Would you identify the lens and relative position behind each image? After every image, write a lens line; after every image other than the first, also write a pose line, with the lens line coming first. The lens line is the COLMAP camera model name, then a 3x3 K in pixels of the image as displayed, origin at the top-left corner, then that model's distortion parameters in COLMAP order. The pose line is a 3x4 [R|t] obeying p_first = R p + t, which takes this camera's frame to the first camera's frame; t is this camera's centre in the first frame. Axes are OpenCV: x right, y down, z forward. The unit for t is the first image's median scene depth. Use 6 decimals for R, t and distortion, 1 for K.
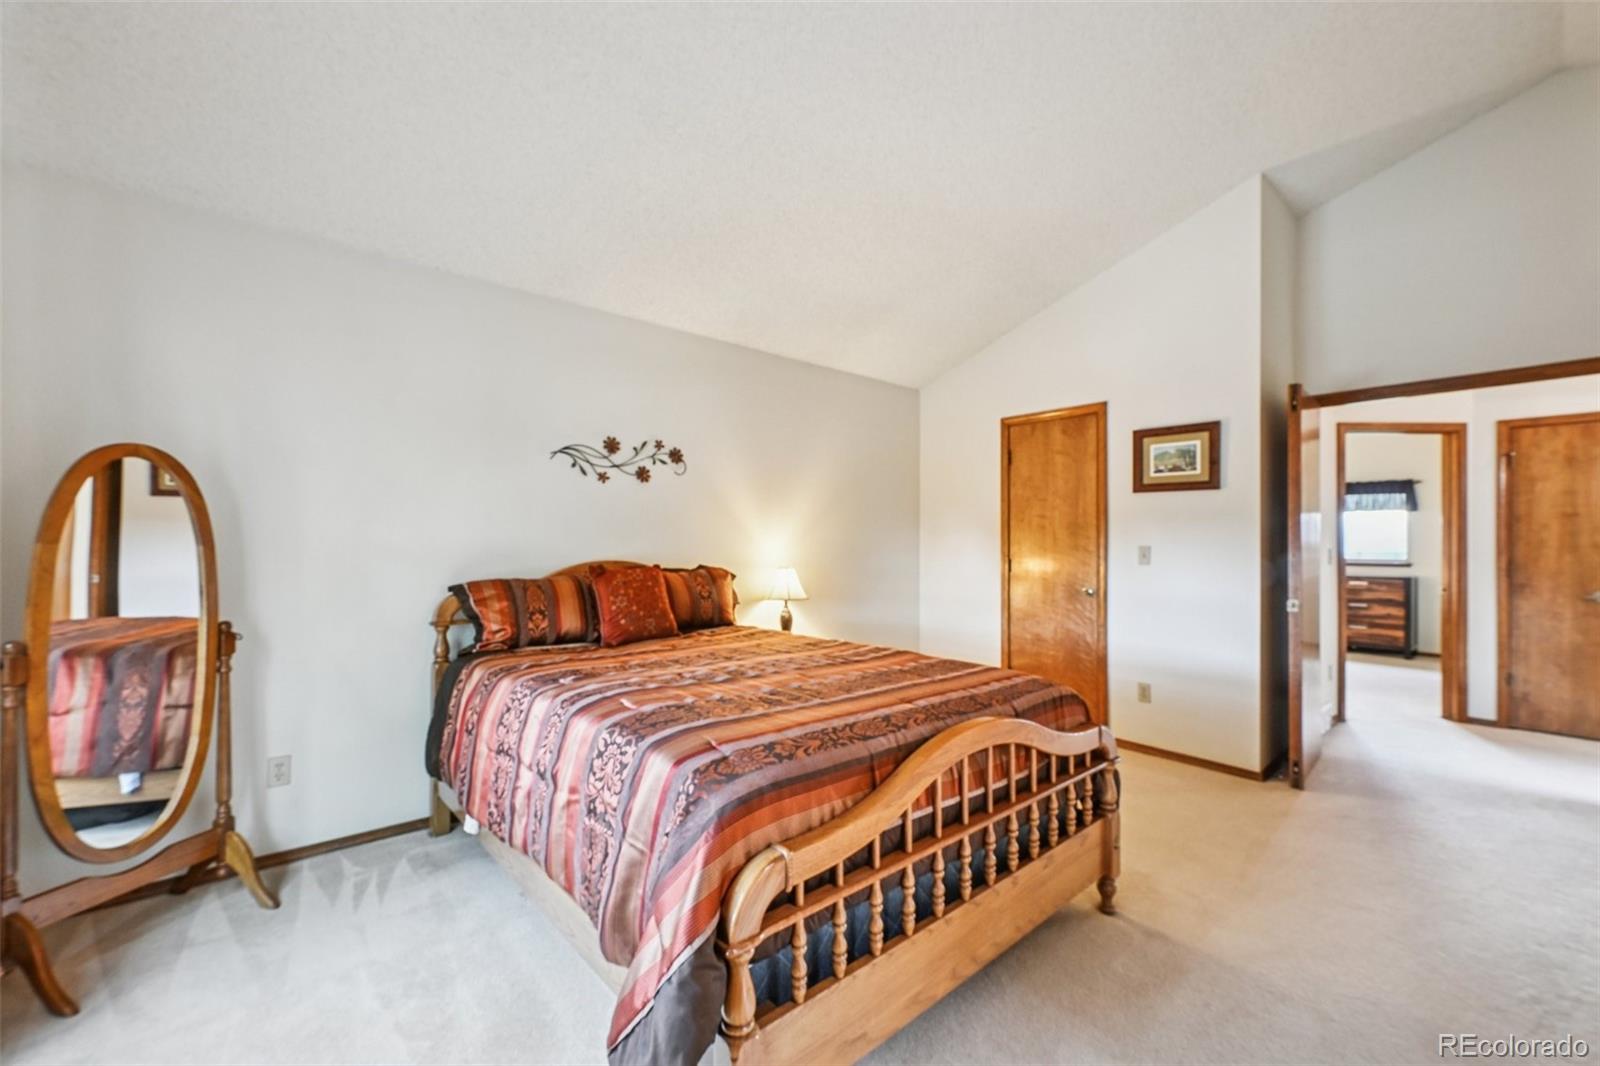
lens RADIAL K [[657.9, 0, 794.5], [0, 657.9, 532.6], [0, 0, 1]] dist [-0.001174, 0.000031]
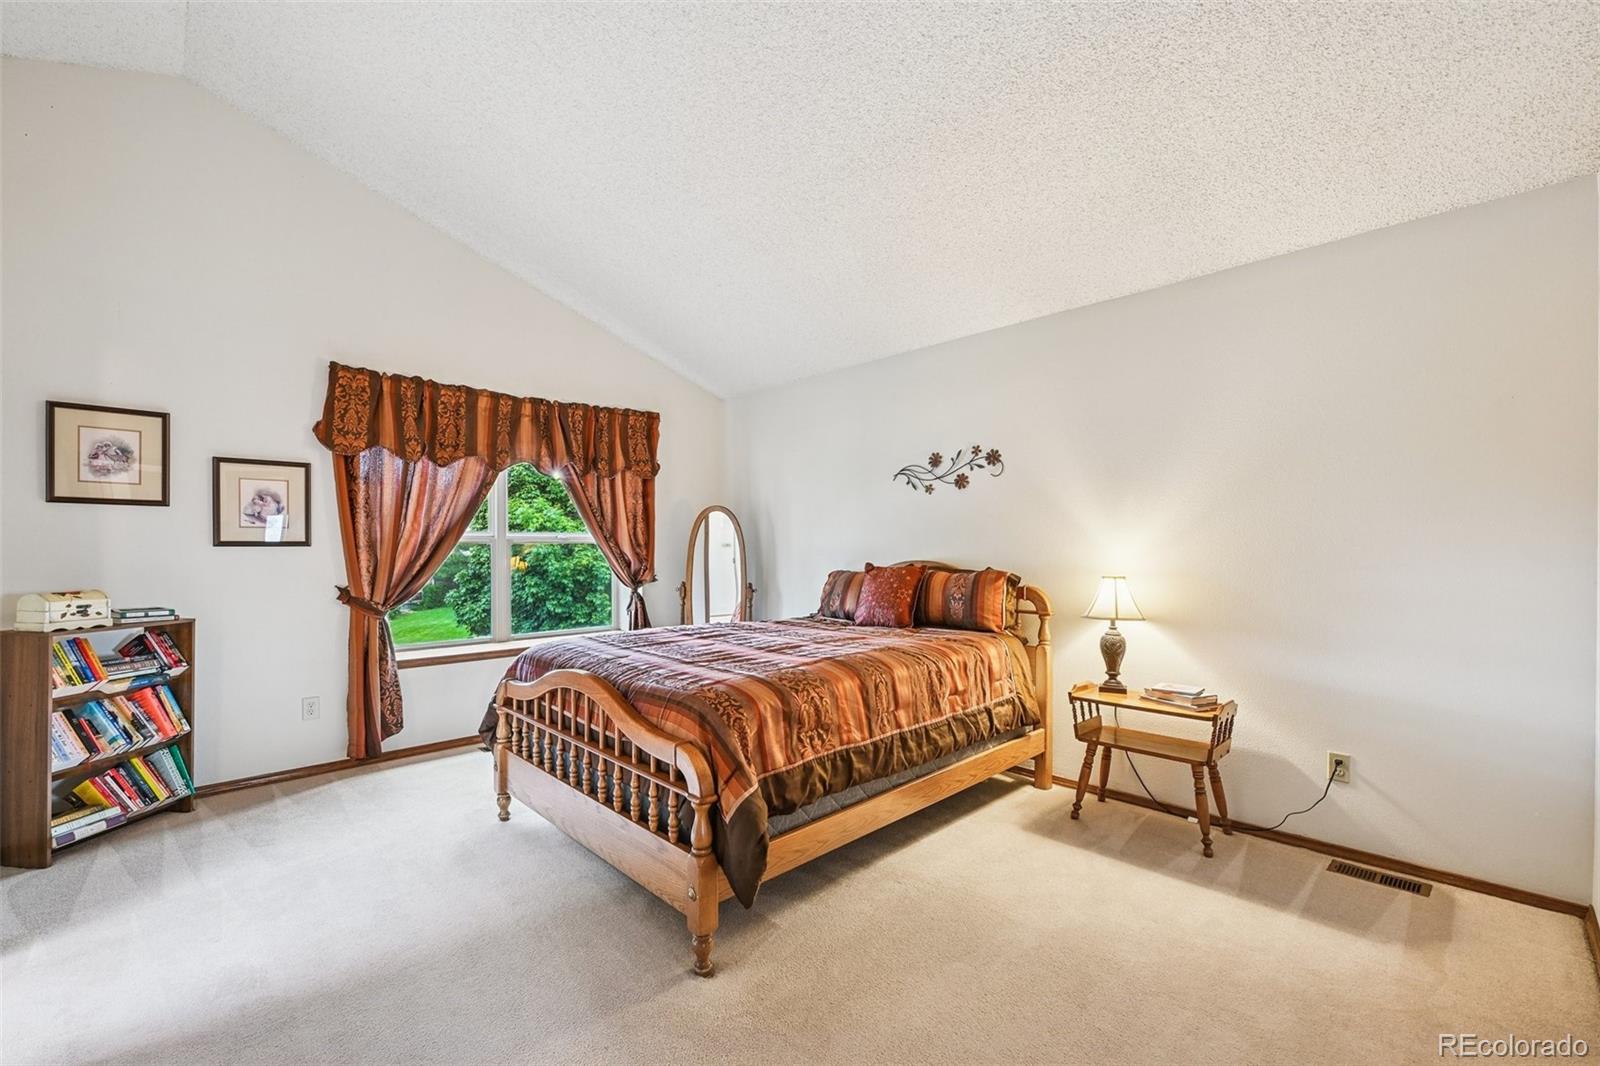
lens RADIAL K [[666.3, 0, 798.9], [0, 666.3, 546.0], [0, 0, 1]] dist [-0.003220, -0.000375]
pose [[0.053013, -0.004657, -0.998583, 0.841397], [0.018876, 0.999815, -0.003661, 0.015978], [0.998415, -0.018655, 0.053091, 0.675399]]
